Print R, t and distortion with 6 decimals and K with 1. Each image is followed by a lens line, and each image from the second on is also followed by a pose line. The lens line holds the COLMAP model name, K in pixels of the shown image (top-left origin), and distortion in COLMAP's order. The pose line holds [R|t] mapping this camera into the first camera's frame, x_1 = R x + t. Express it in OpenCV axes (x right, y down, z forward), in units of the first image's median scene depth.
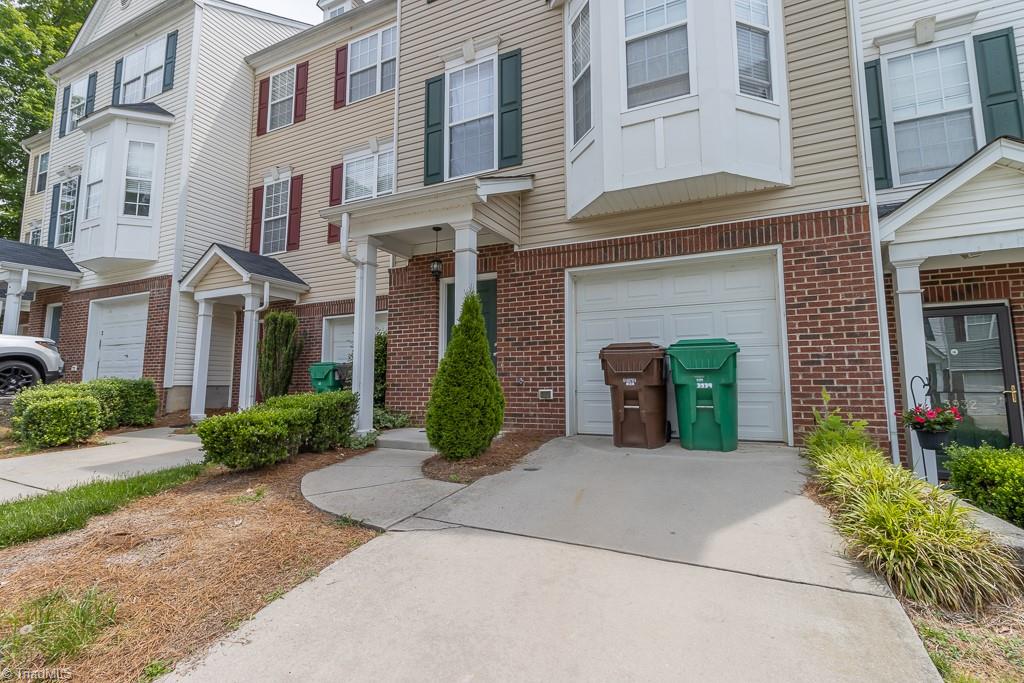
lens RADIAL K [[475.4, 0, 509.9], [0, 475.4, 328.6], [0, 0, 1]] dist [0.001756, 0.000074]
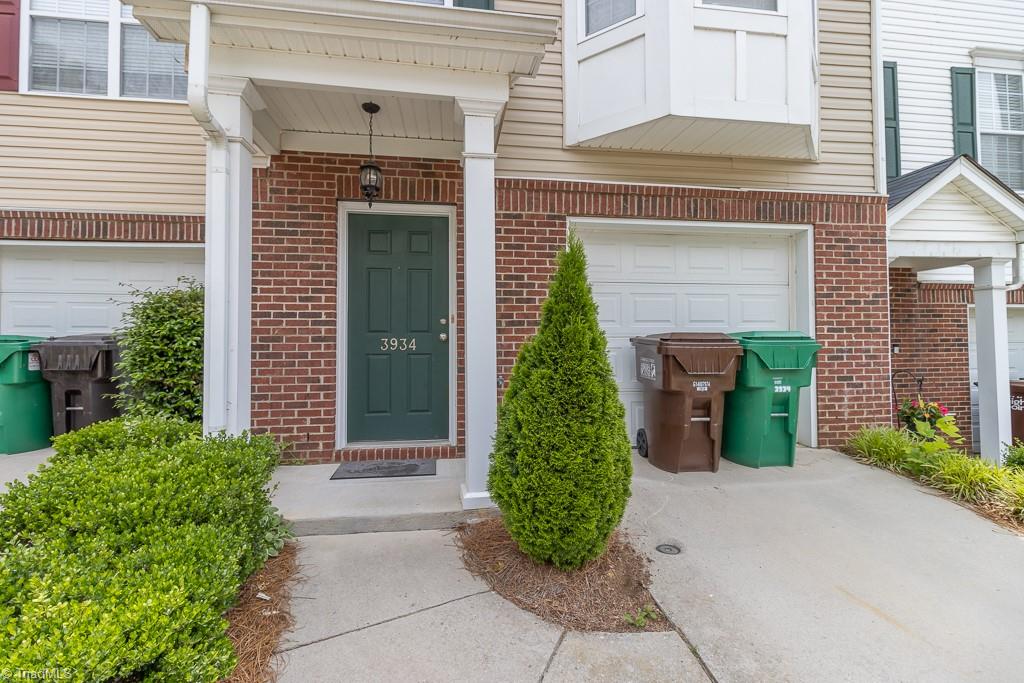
lens RADIAL K [[475.4, 0, 509.9], [0, 475.4, 328.6], [0, 0, 1]] dist [0.001756, 0.000074]
pose [[0.834820, 0.017546, 0.550243, -0.357235], [-0.064612, 0.995707, 0.066277, -0.005140], [-0.546718, -0.090882, 0.832370, 0.494339]]
